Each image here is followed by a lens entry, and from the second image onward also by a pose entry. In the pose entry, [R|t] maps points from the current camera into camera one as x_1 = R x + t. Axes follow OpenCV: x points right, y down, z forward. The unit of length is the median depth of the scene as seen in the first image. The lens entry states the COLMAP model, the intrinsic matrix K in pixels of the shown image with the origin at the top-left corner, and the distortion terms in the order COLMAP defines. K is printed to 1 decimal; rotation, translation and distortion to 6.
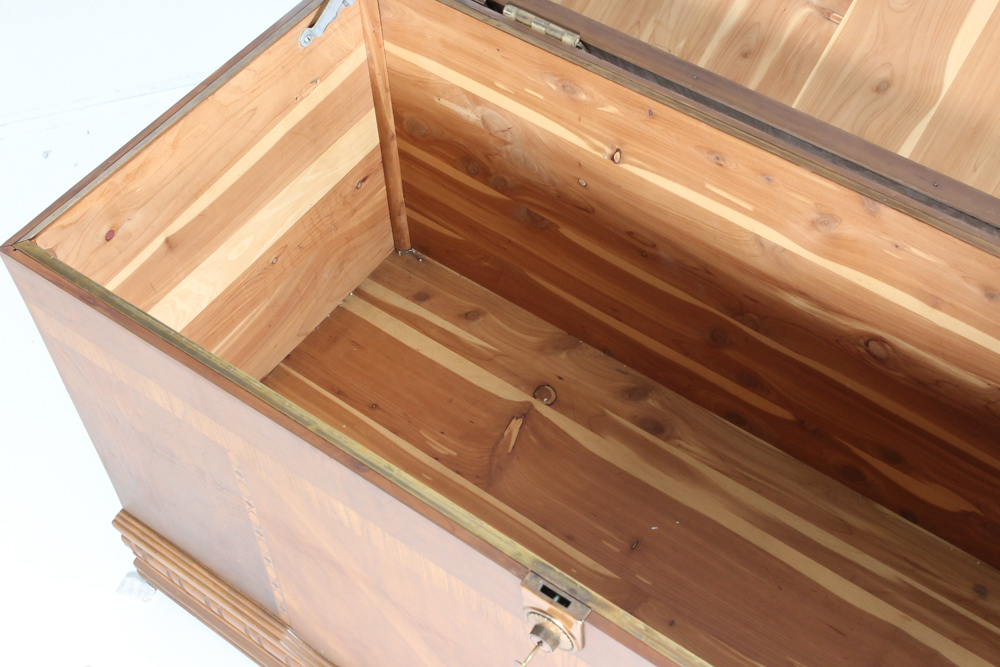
lens RADIAL K [[1408.2, 0, 479.1], [0, 1408.2, 316.4], [0, 0, 1]] dist [-0.011750, 0.000000]
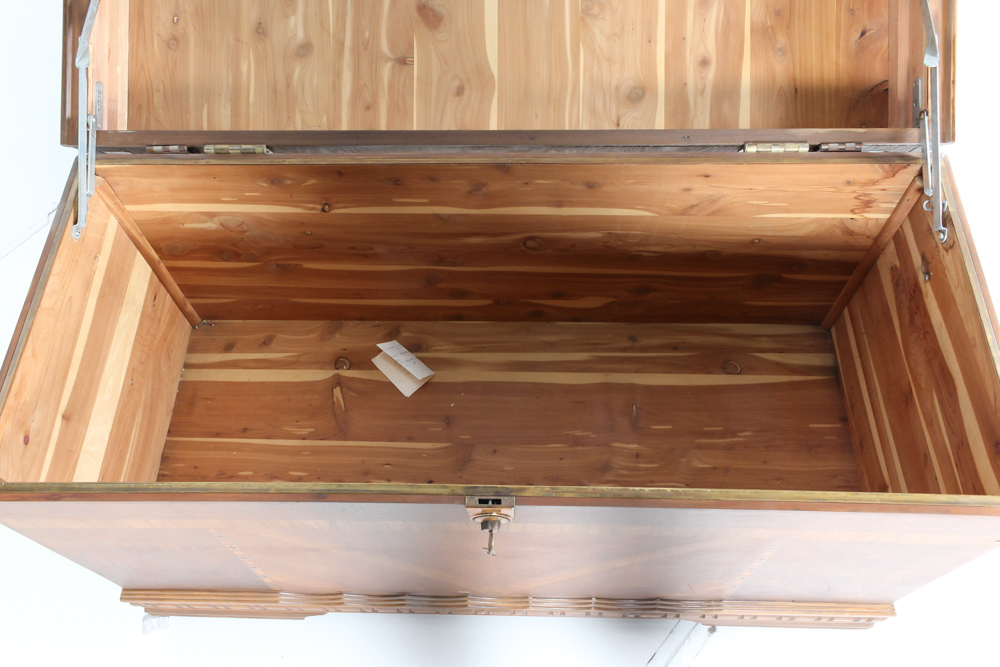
lens RADIAL K [[833.3, 0, 489.6], [0, 833.3, 333.5], [0, 0, 1]] dist [-0.001706, 0.017821]
pose [[0.816412, -0.495987, 0.295751, -0.083223], [0.452902, 0.867689, 0.204927, -0.097623], [-0.358261, -0.033359, 0.933025, 0.115111]]
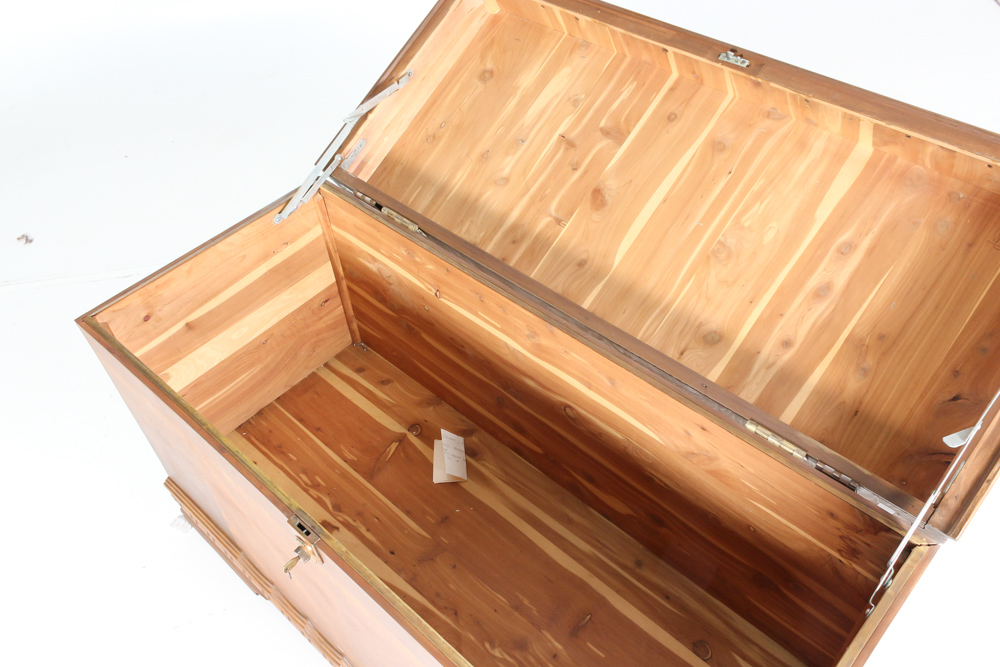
lens RADIAL K [[833.3, 0, 495.9], [0, 833.3, 312.3], [0, 0, 1]] dist [-0.001706, 0.017821]
pose [[0.995023, 0.064164, -0.076236, 0.244172], [-0.072024, 0.991832, -0.105271, 0.014406], [0.068858, 0.110238, 0.991517, -0.034464]]
